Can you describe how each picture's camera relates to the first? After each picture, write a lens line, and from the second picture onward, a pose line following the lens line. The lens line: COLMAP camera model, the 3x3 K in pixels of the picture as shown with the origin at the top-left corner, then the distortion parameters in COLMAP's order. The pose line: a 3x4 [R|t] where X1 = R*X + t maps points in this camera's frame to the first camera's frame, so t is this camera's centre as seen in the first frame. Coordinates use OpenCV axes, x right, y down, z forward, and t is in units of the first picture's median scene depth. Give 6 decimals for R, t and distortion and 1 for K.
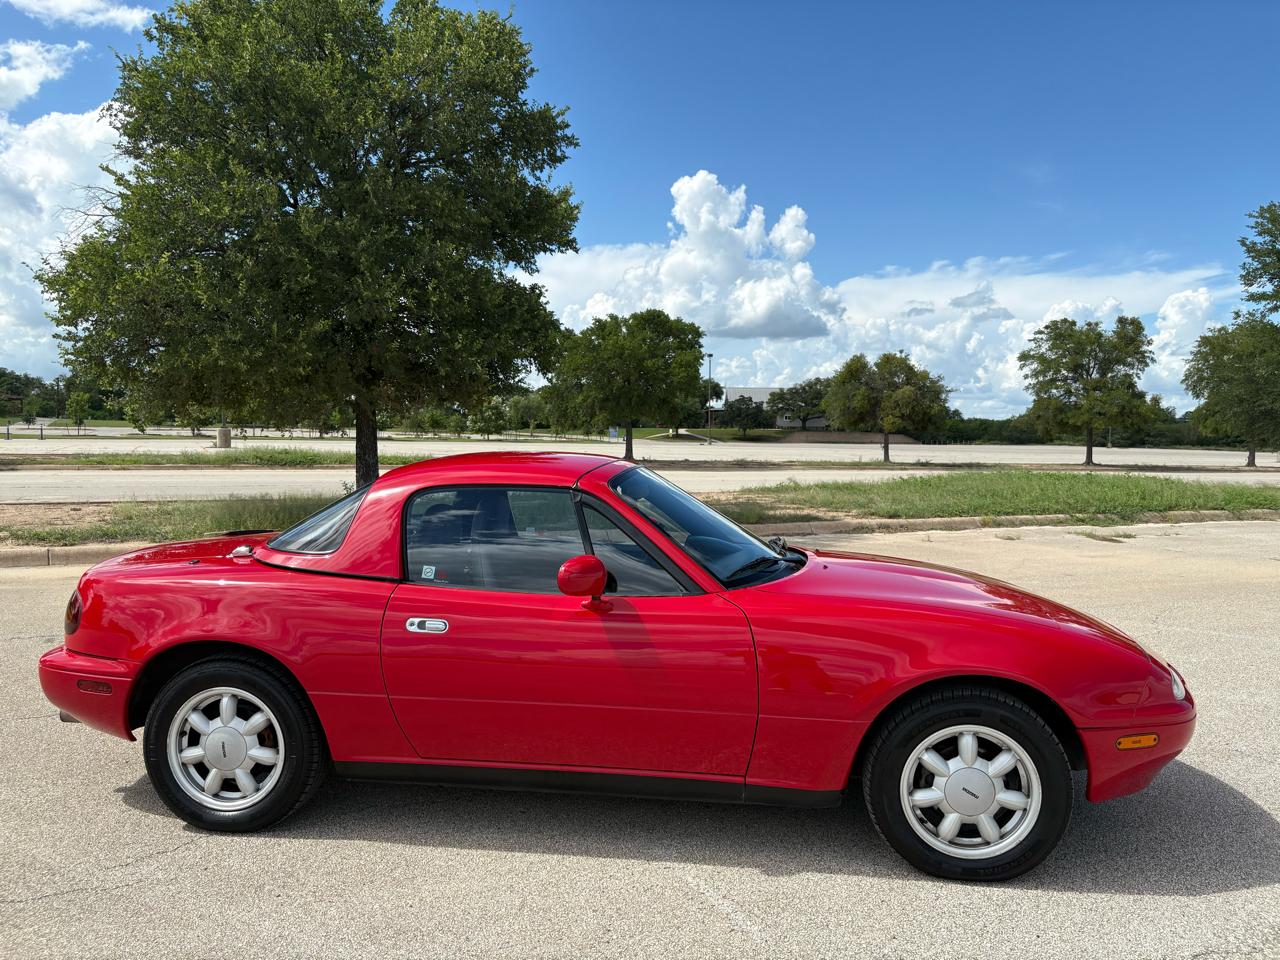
lens RADIAL K [[973.6, 0, 640.9], [0, 973.6, 482.9], [0, 0, 1]] dist [0.018932, -0.005076]
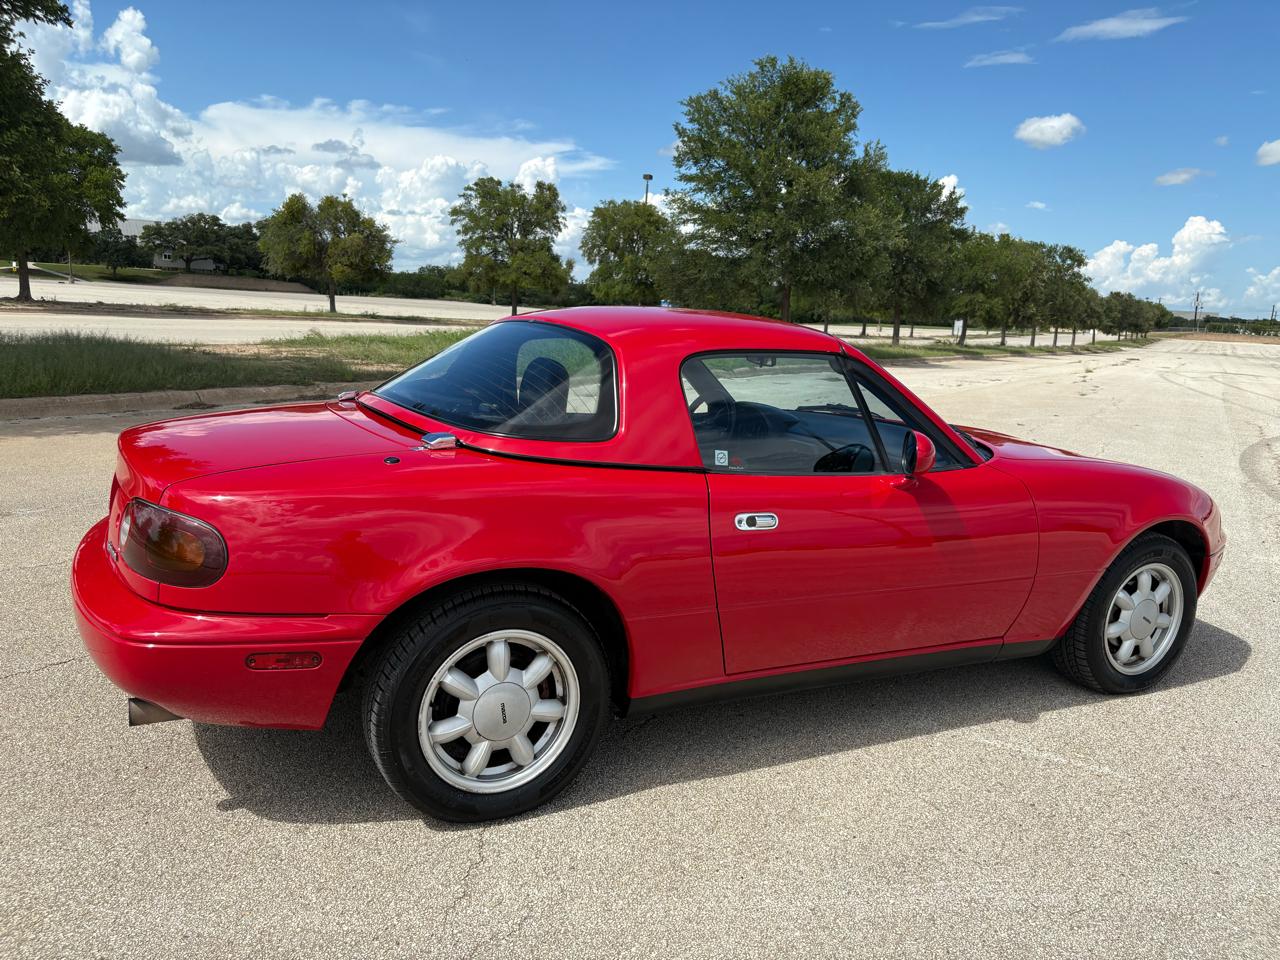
lens RADIAL K [[978.8, 0, 637.3], [0, 978.8, 480.6], [0, 0, 1]] dist [0.015914, -0.008054]
pose [[0.824020, -0.066225, 0.562677, -0.207051], [-0.017504, 0.989695, 0.142117, -0.001324], [-0.566290, -0.126956, 0.814369, 0.103028]]
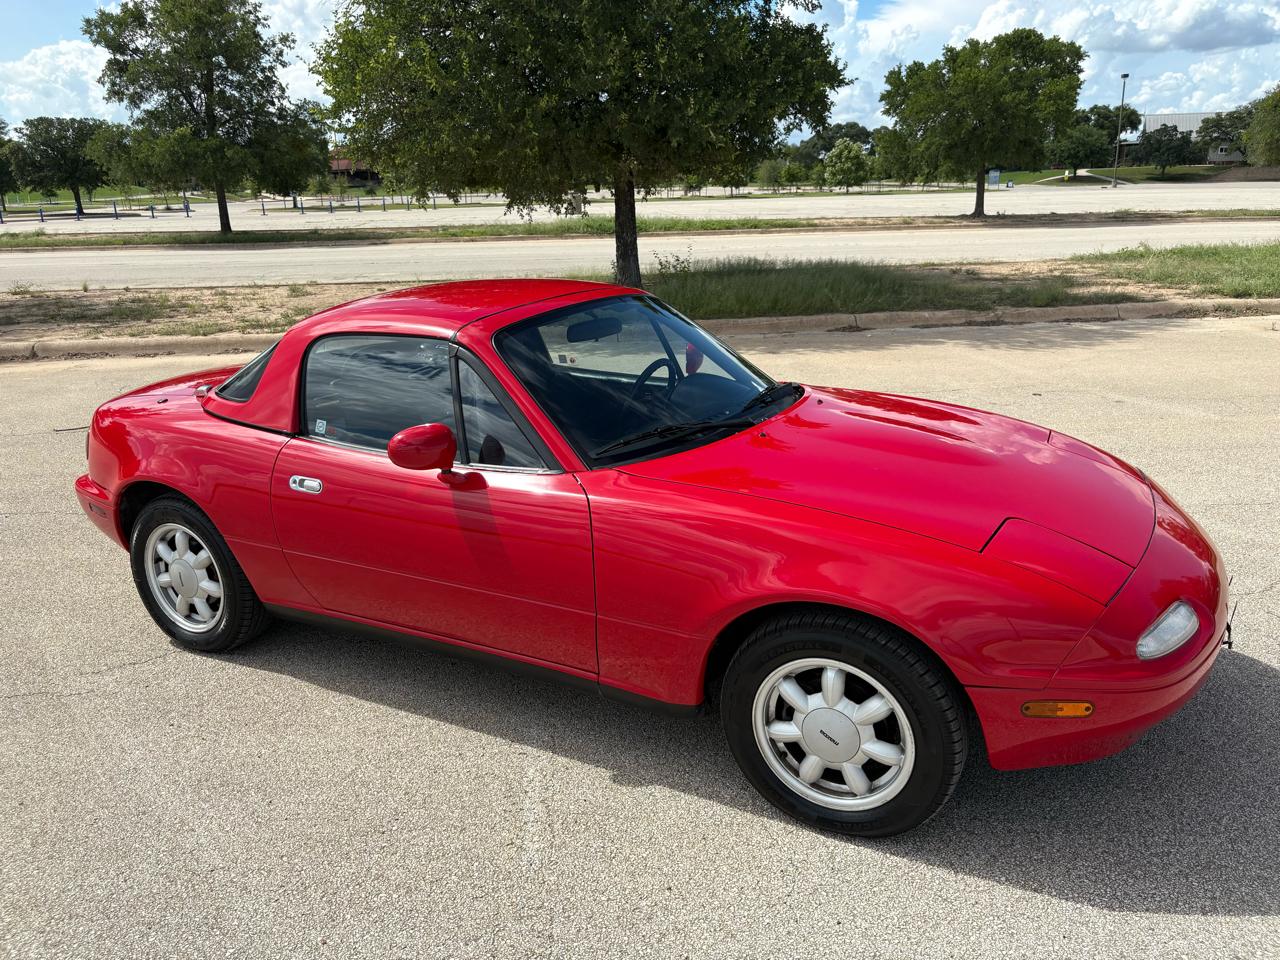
lens RADIAL K [[982.7, 0, 636.6], [0, 982.7, 482.5], [0, 0, 1]] dist [0.028924, -0.043264]
pose [[0.930883, 0.068067, -0.358920, 0.118518], [0.020249, 0.971365, 0.236730, -0.021995], [0.364756, -0.227635, 0.902848, 0.062580]]
